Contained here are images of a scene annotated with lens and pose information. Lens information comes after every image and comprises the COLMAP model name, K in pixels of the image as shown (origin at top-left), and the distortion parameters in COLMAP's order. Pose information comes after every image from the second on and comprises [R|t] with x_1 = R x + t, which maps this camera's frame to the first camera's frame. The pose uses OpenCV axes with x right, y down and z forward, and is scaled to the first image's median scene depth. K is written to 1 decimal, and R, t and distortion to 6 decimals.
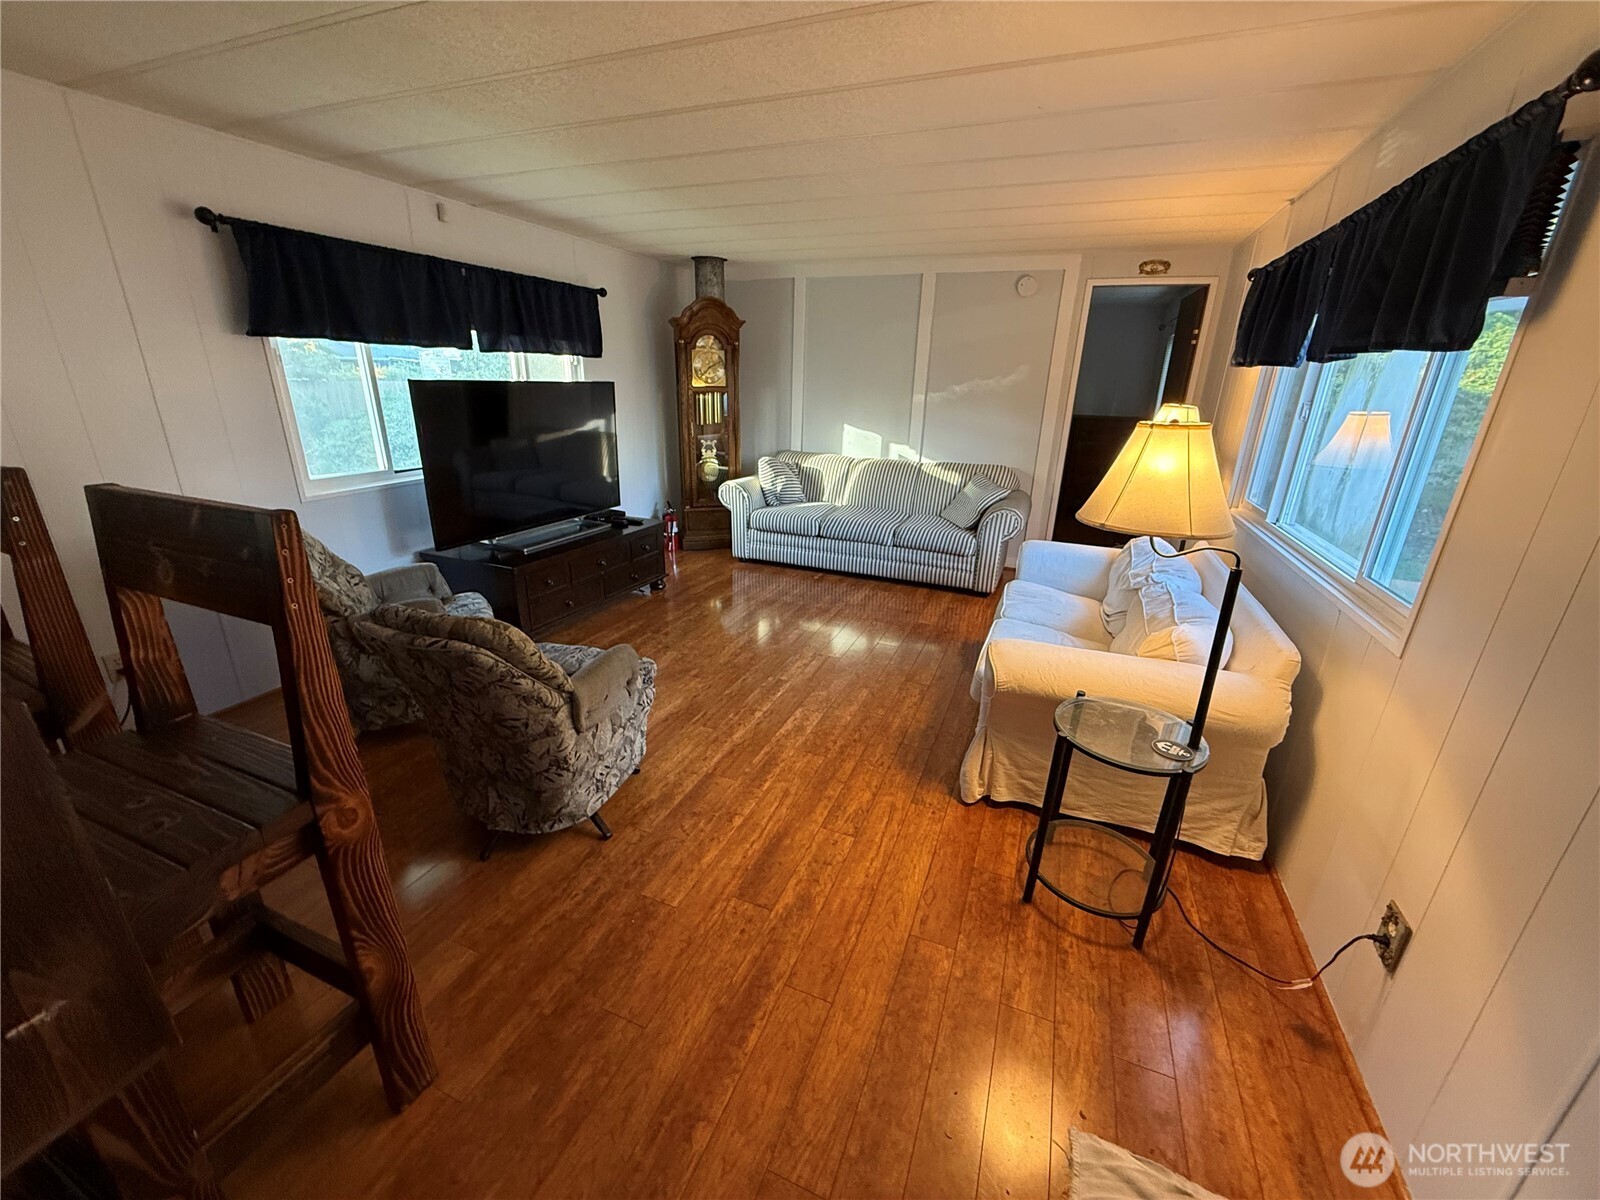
lens RADIAL K [[637.2, 0, 797.3], [0, 637.2, 600.5], [0, 0, 1]] dist [0.000641, -0.000299]
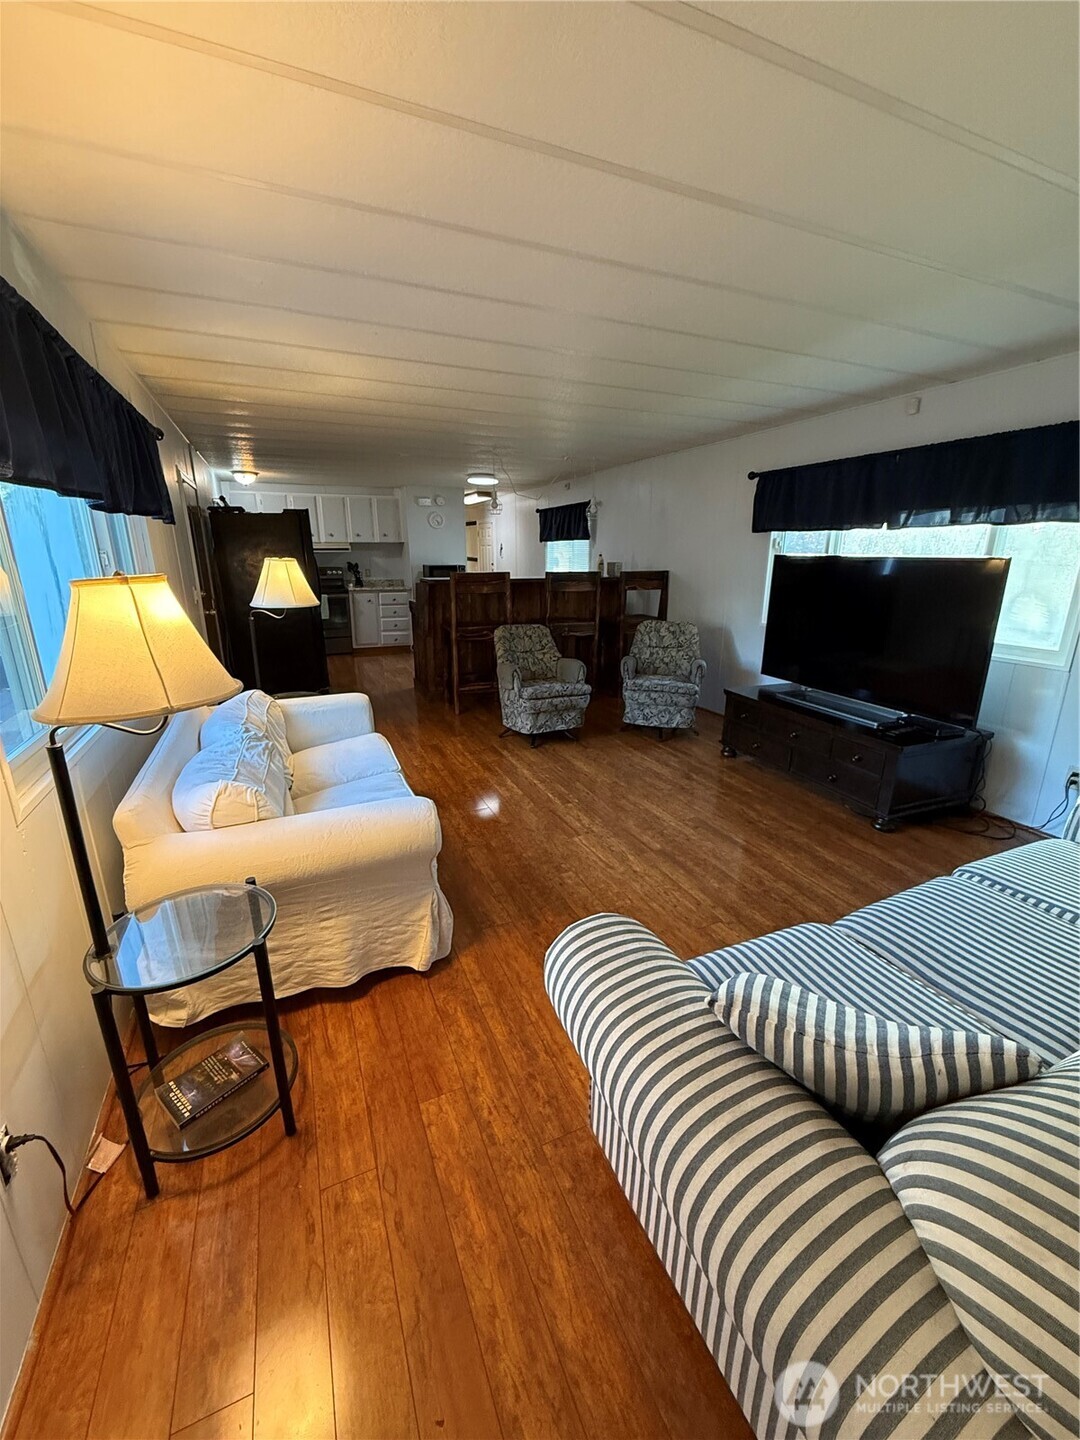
lens RADIAL K [[573.5, 0, 536.2], [0, 573.5, 714.2], [0, 0, 1]] dist [0.000641, -0.000299]
pose [[-0.697051, 0.169797, -0.696627, 0.941901], [-0.255930, 0.848641, 0.462935, -0.631075], [0.669791, 0.500977, -0.548090, 1.922687]]
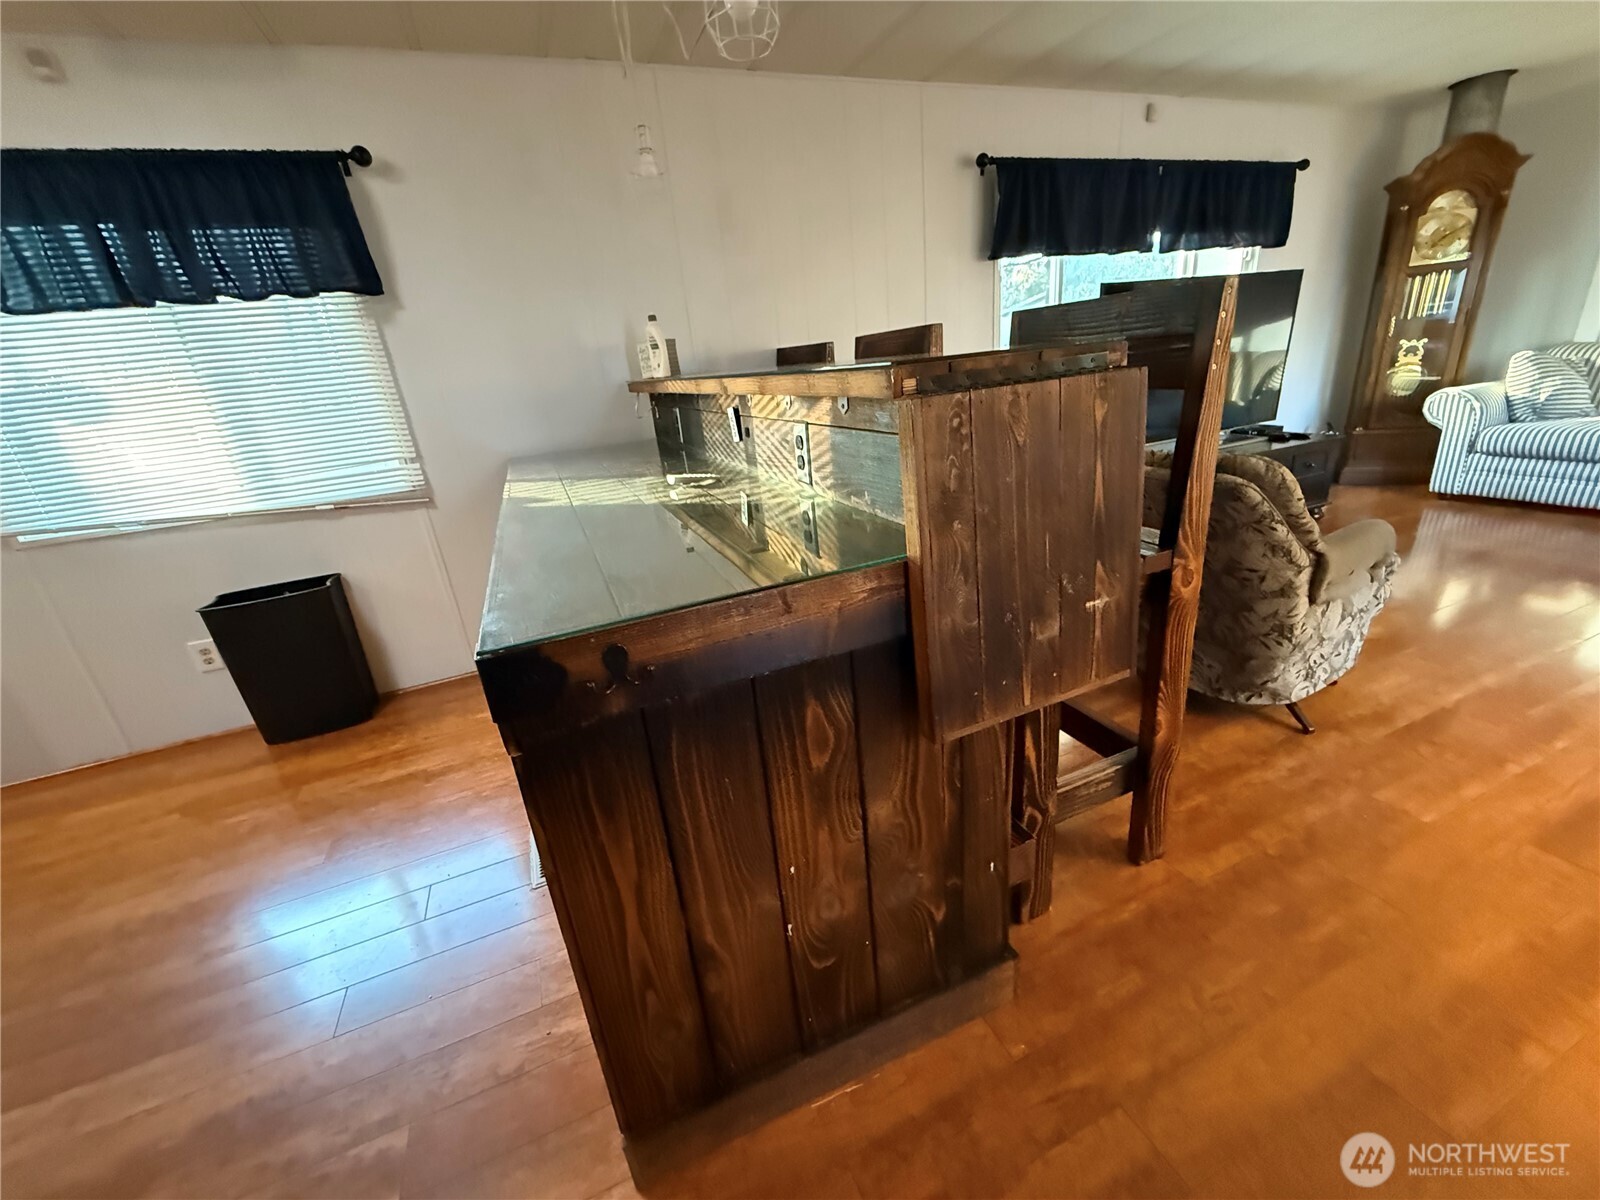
lens RADIAL K [[637.2, 0, 797.7], [0, 637.2, 600.6], [0, 0, 1]] dist [0.000641, -0.000299]
pose [[0.705221, 0.163761, -0.689816, -0.185260], [-0.126476, 0.986411, 0.104872, 0.159341], [0.697615, 0.013288, 0.716349, -0.132335]]
